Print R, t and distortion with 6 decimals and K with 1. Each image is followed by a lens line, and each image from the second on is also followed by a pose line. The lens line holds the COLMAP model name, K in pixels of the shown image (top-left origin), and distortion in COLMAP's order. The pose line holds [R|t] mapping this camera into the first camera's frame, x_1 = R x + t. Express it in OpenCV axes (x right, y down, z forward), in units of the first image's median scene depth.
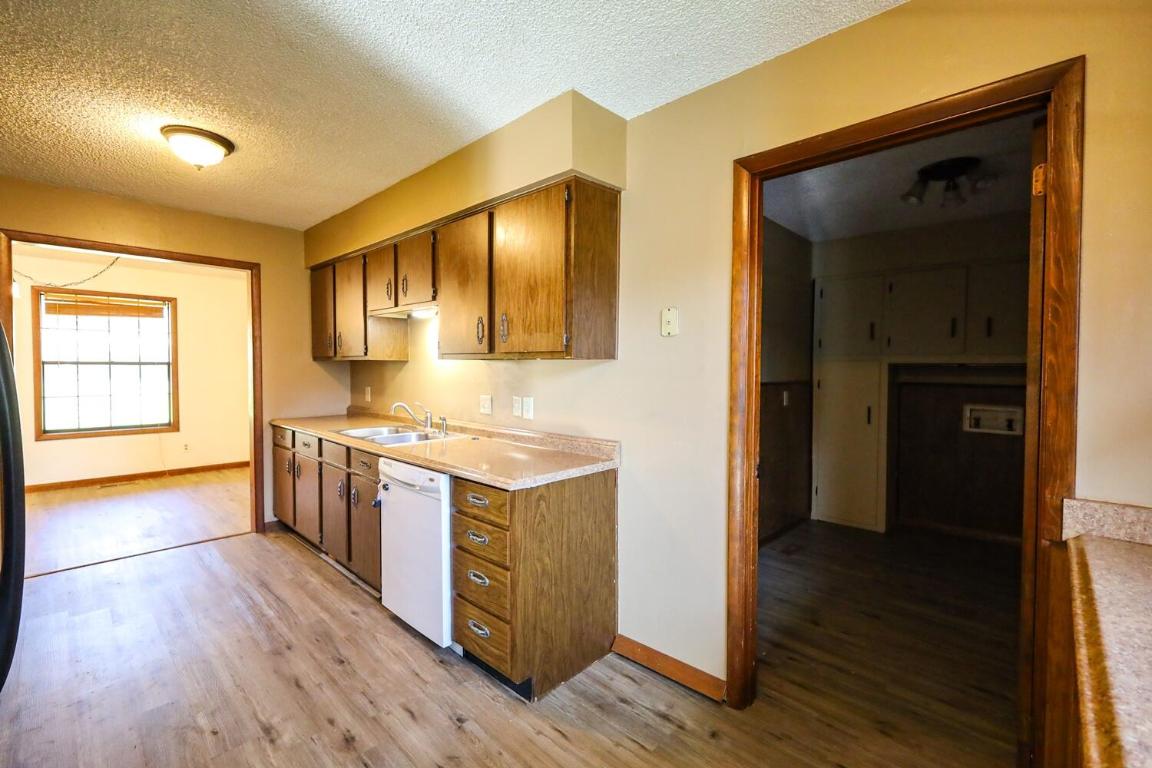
lens RADIAL K [[501.2, 0, 576.0], [0, 501.2, 384.0], [0, 0, 1]] dist [0.000746, -0.000002]
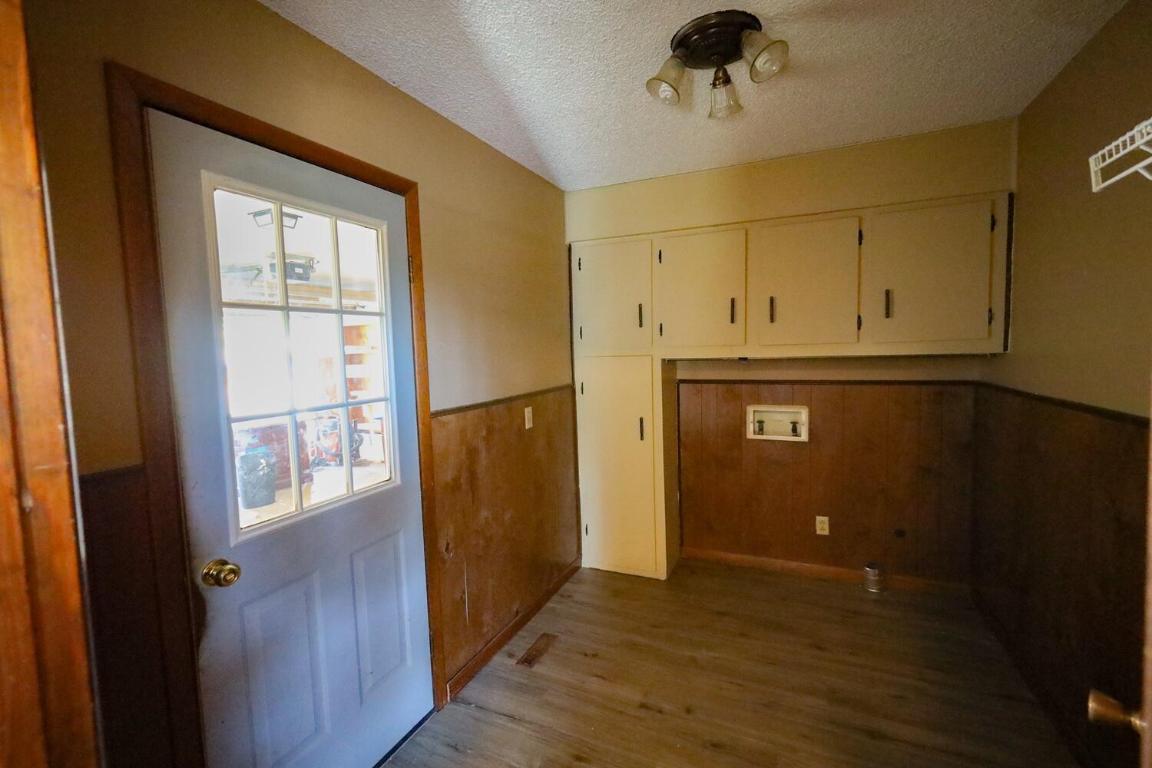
lens RADIAL K [[497.9, 0, 576.0], [0, 497.9, 384.0], [0, 0, 1]] dist [0.002611, -0.000049]
pose [[0.942949, -0.060559, 0.327384, 0.259758], [0.048232, 0.997792, 0.045650, -0.043423], [-0.329426, -0.027255, 0.943788, 0.341842]]
